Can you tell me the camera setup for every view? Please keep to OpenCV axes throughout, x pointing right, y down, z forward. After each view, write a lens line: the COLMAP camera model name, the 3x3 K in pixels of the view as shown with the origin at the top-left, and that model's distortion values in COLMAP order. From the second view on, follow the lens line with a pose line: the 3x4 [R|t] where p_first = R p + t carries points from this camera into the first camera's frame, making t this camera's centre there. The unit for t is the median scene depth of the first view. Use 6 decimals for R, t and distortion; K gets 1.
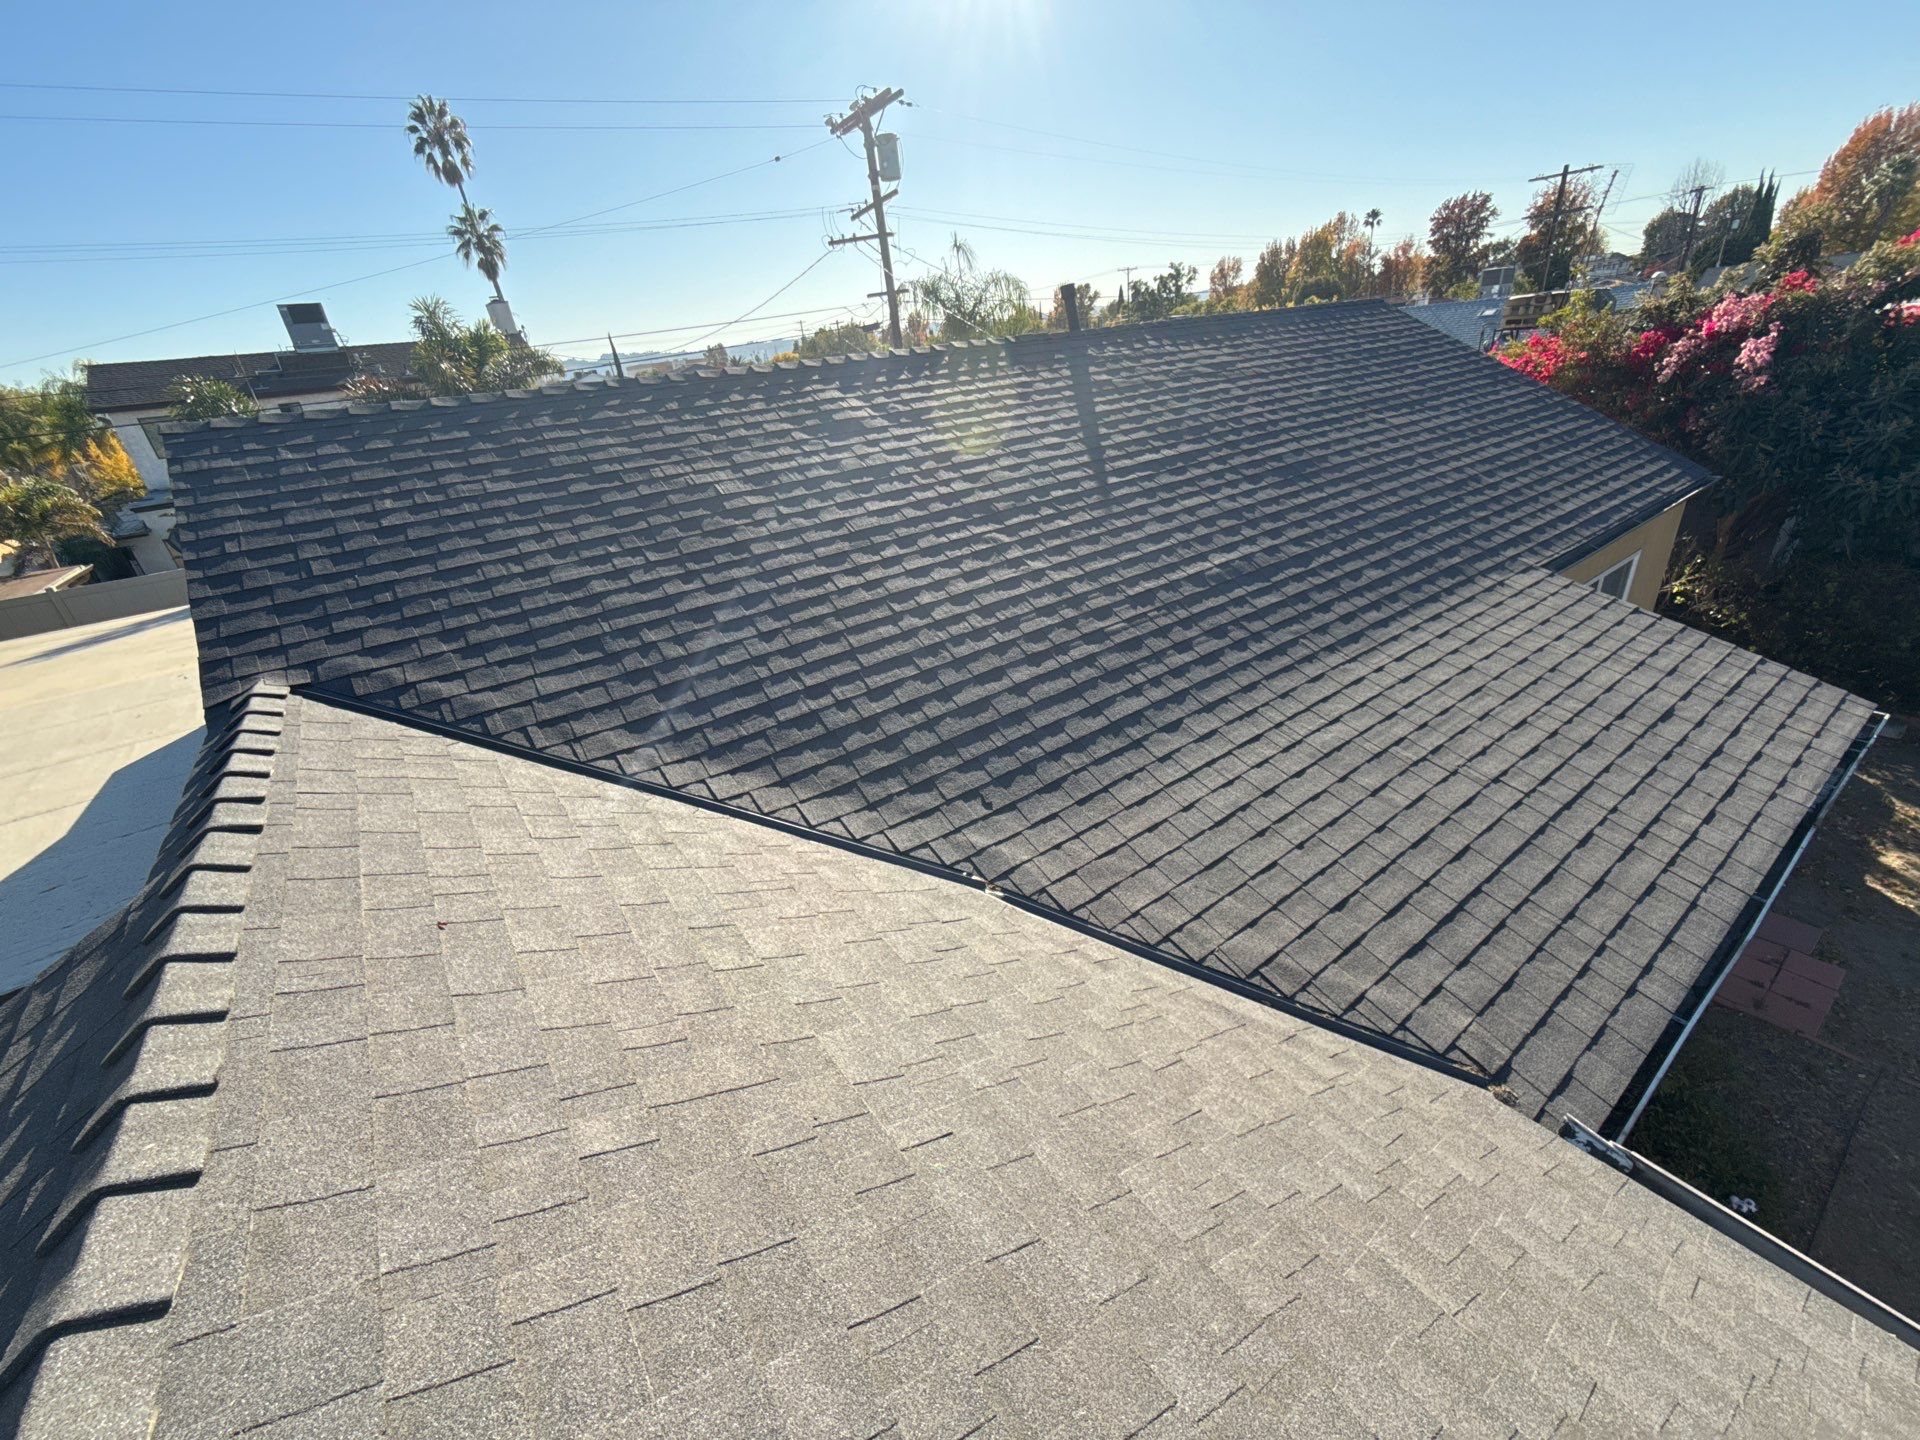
lens RADIAL K [[763.6, 0, 958.9], [0, 763.6, 718.8], [0, 0, 1]] dist [-0.000254, -0.000259]
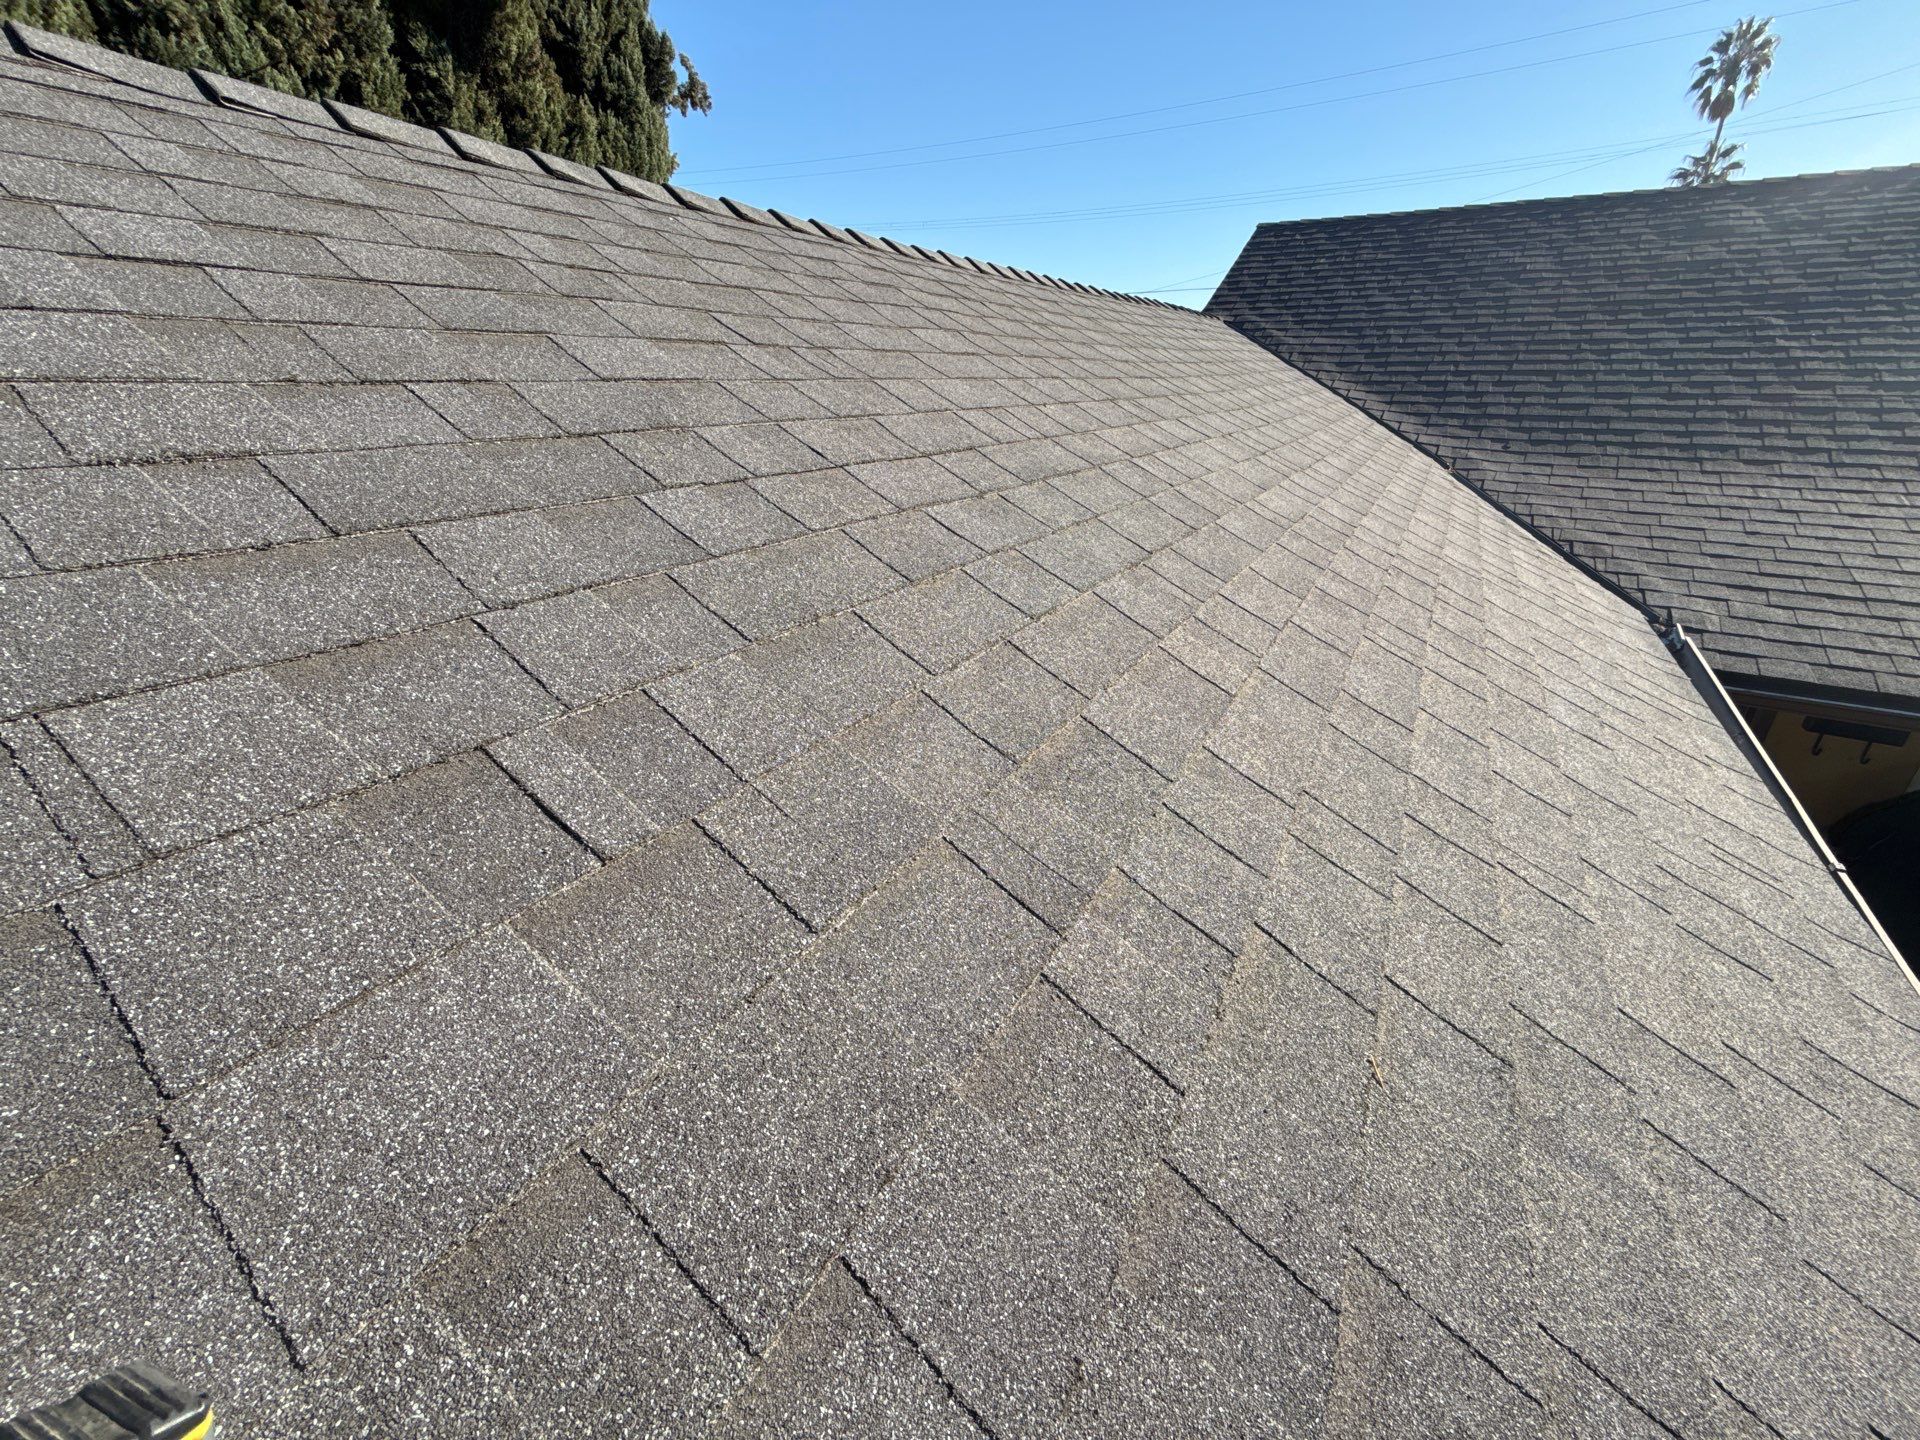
lens RADIAL K [[763.6, 0, 962.7], [0, 763.6, 721.3], [0, 0, 1]] dist [-0.000254, -0.000259]
pose [[0.373692, 0.465955, -0.802022, 0.685362], [-0.438150, 0.850790, 0.290138, 0.382639], [0.817544, 0.242984, 0.522092, -0.285813]]
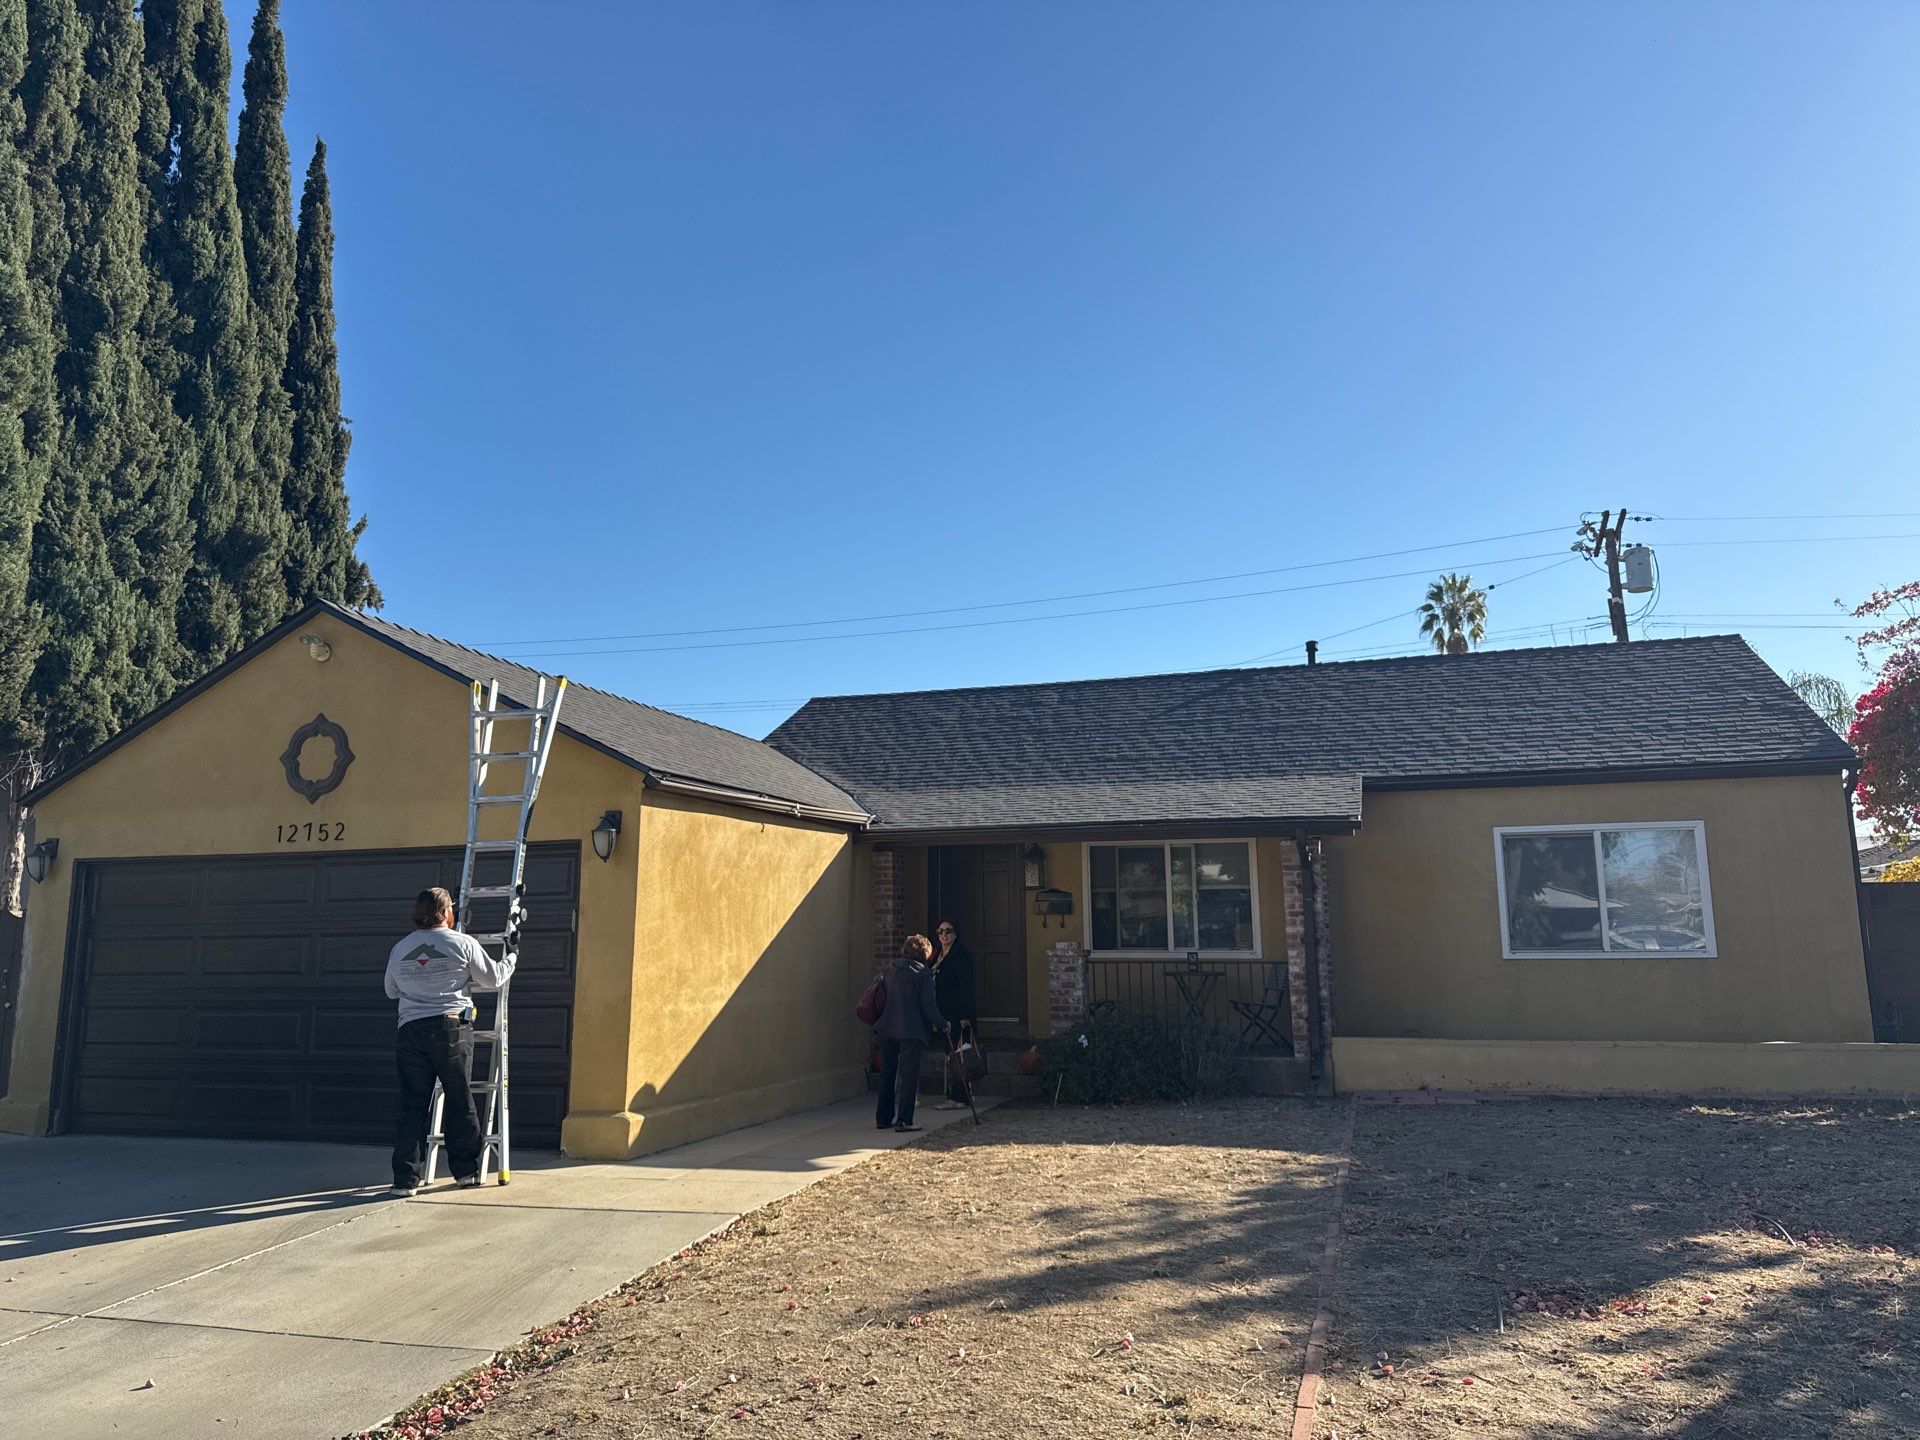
lens RADIAL K [[1358.5, 0, 955.0], [0, 1358.5, 714.1], [0, 0, 1]] dist [0.027370, -0.001698]
pose [[0.582546, -0.048218, -0.811366, 2.589453], [-0.400929, 0.851297, -0.338451, 0.898935], [0.707033, 0.522463, 0.476588, -0.765204]]
